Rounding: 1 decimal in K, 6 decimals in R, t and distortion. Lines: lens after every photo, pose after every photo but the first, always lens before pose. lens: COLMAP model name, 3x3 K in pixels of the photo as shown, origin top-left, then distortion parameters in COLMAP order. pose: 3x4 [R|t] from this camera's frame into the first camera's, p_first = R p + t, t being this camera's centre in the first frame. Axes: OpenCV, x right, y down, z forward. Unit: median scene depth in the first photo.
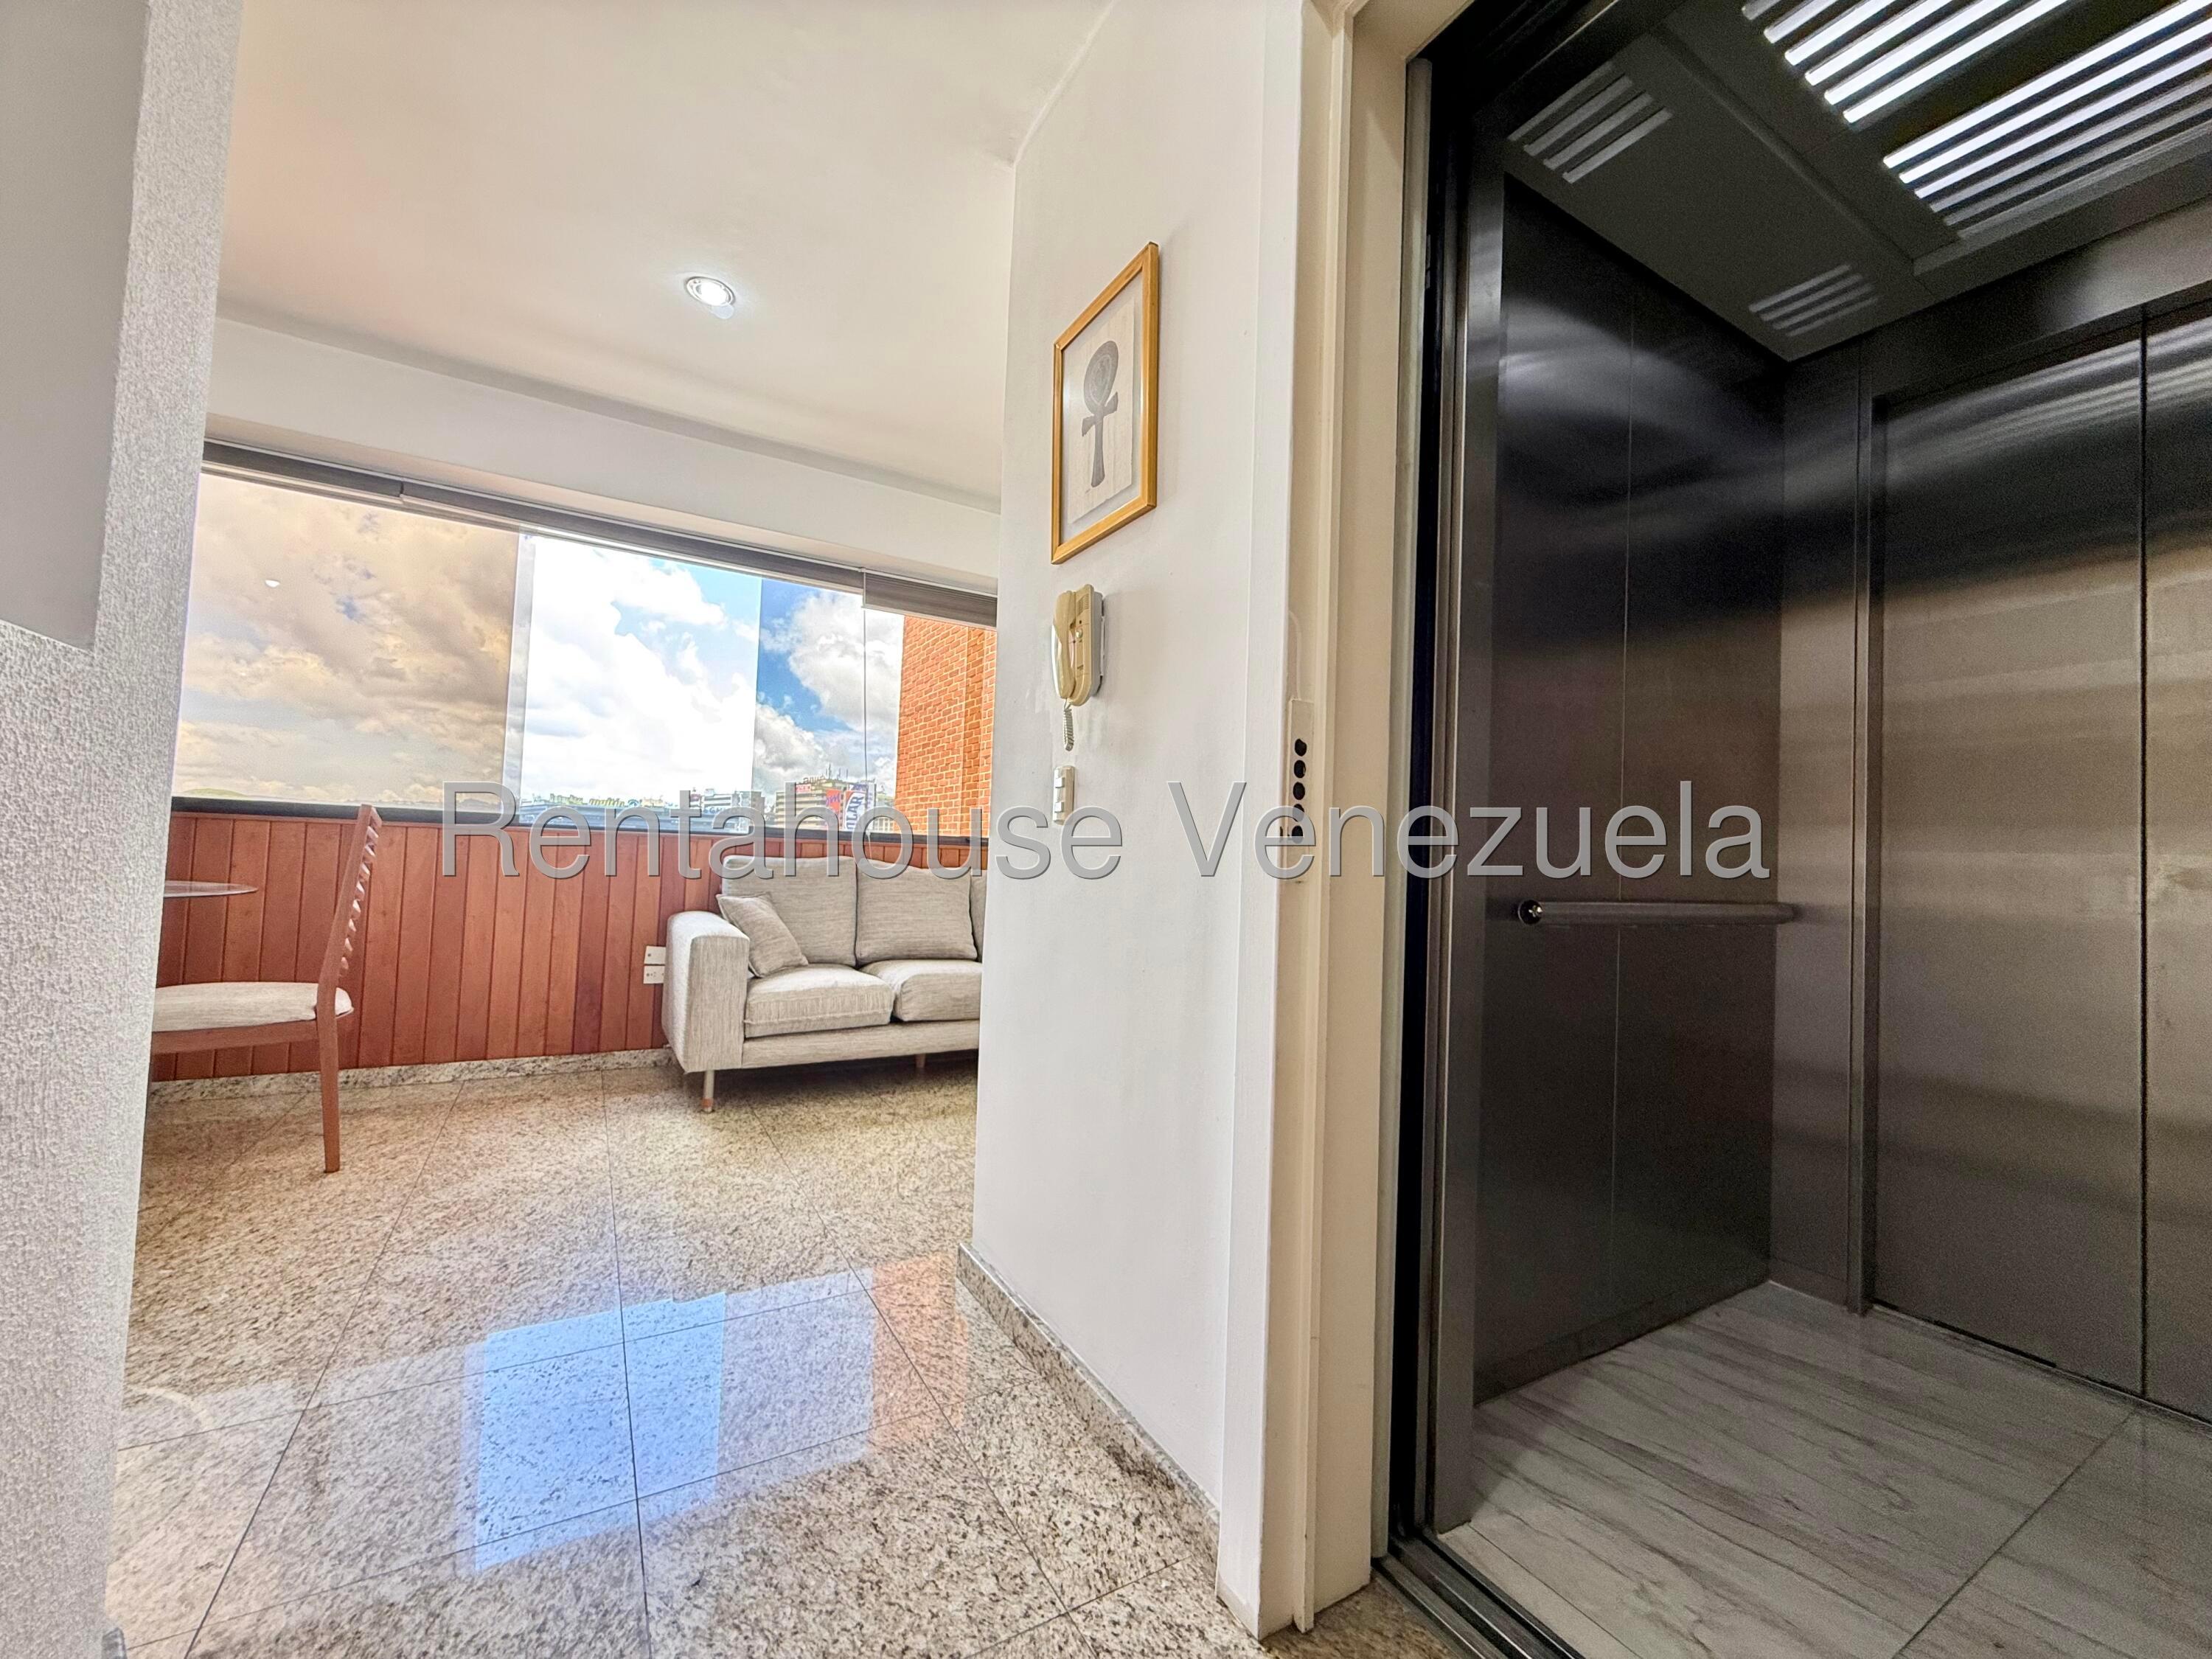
lens RADIAL K [[882.3, 0, 1099.2], [0, 882.3, 834.8], [0, 0, 1]] dist [-0.002377, 0.000353]
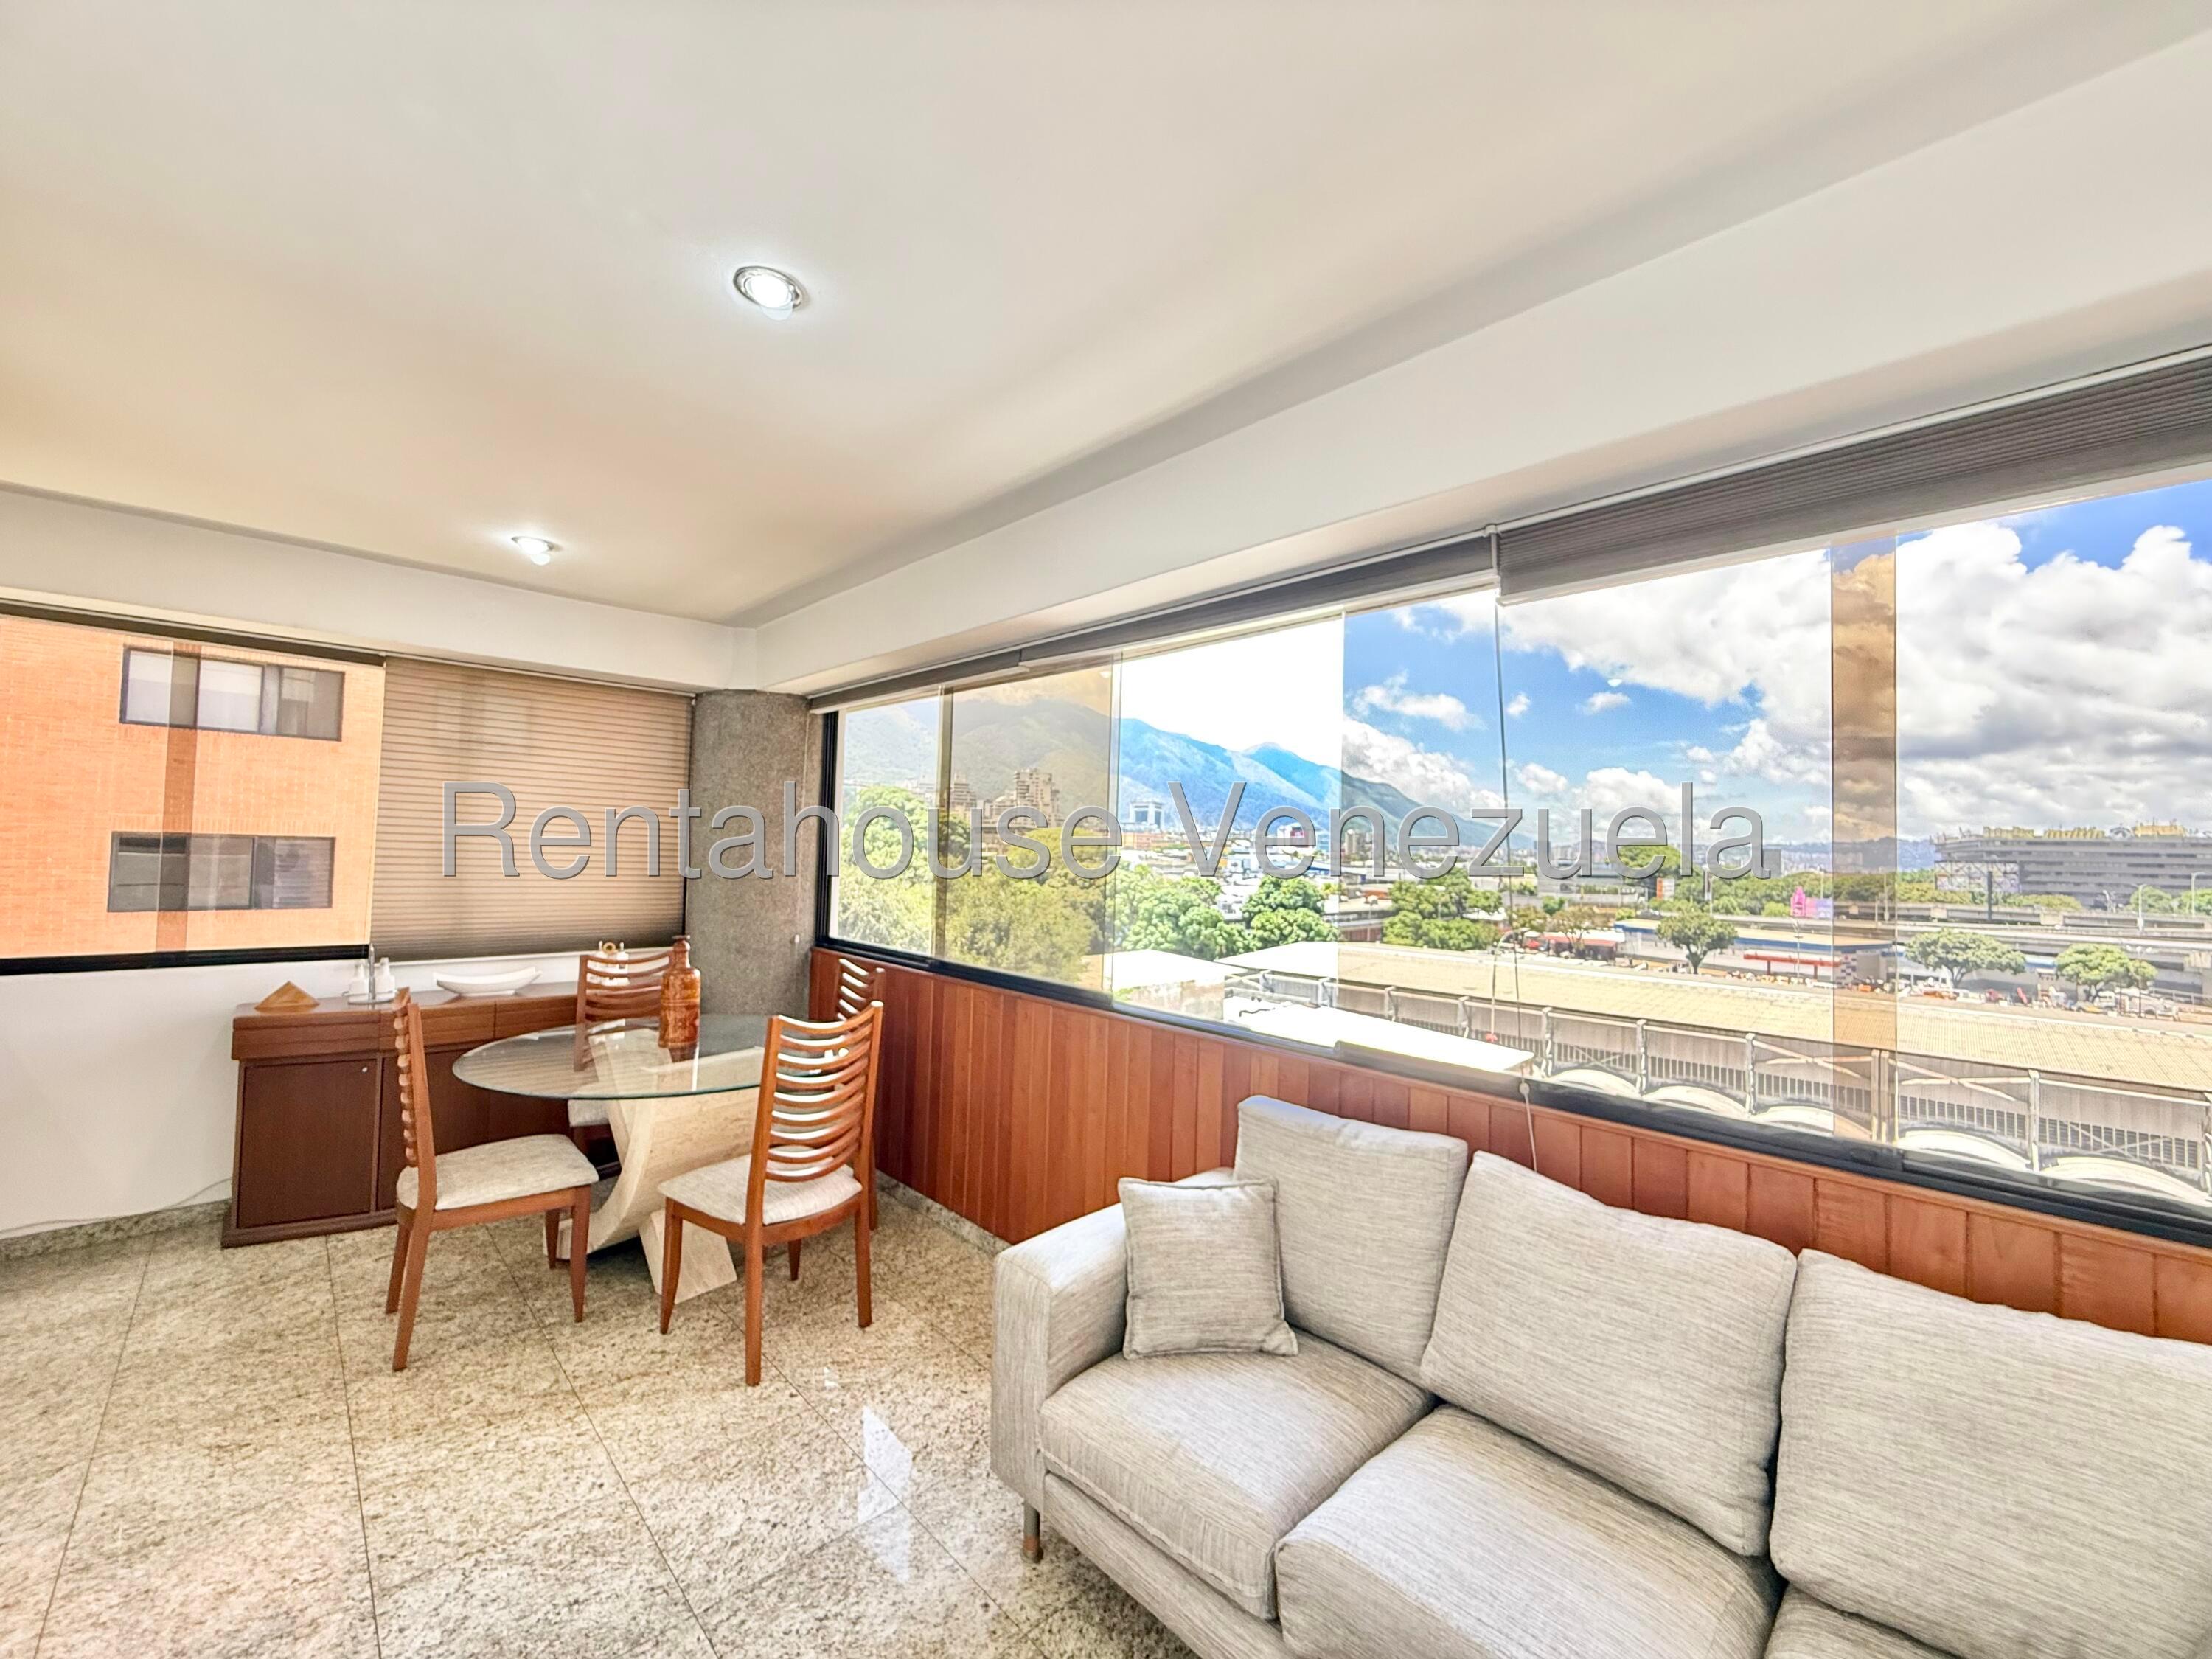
lens RADIAL K [[882.3, 0, 1103.5], [0, 882.3, 832.1], [0, 0, 1]] dist [-0.002377, 0.000353]
pose [[0.224026, -0.056606, -0.972938, 0.207446], [0.007646, 0.998383, -0.056326, -0.165587], [0.974553, 0.005179, 0.224097, 1.022327]]
